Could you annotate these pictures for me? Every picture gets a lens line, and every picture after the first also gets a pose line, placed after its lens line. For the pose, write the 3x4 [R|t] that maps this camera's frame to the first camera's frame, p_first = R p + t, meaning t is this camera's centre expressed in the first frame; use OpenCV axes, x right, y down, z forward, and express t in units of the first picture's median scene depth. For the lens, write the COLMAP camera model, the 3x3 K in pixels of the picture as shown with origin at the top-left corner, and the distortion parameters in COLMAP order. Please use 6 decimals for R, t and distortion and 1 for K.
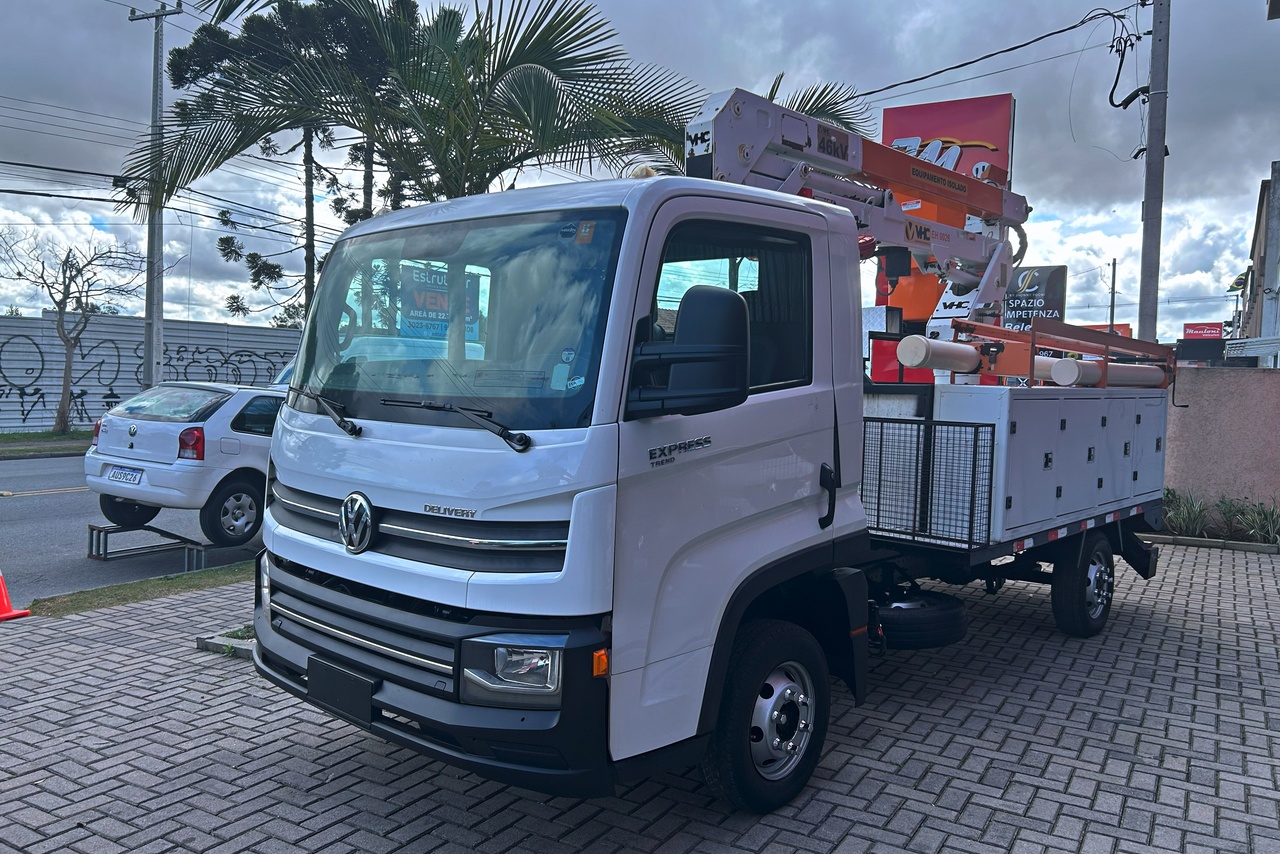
lens RADIAL K [[959.8, 0, 627.7], [0, 959.8, 426.9], [0, 0, 1]] dist [0.021230, -0.019550]
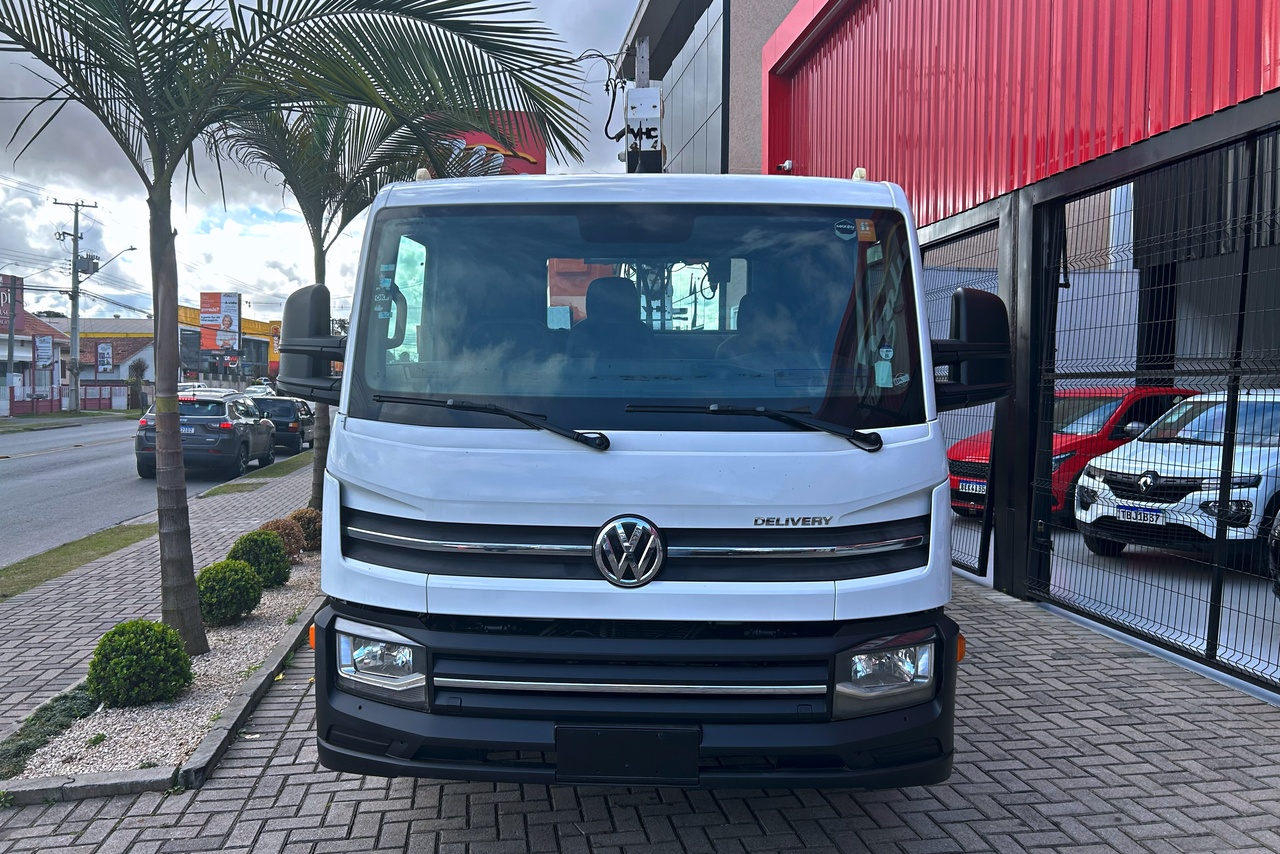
lens RADIAL K [[959.8, 0, 634.5], [0, 959.8, 425.7], [0, 0, 1]] dist [0.021230, -0.019550]
pose [[0.769214, -0.047724, 0.637206, -0.823773], [0.046661, 0.998740, 0.018474, -0.026355], [-0.637285, 0.015523, 0.770472, 0.355157]]
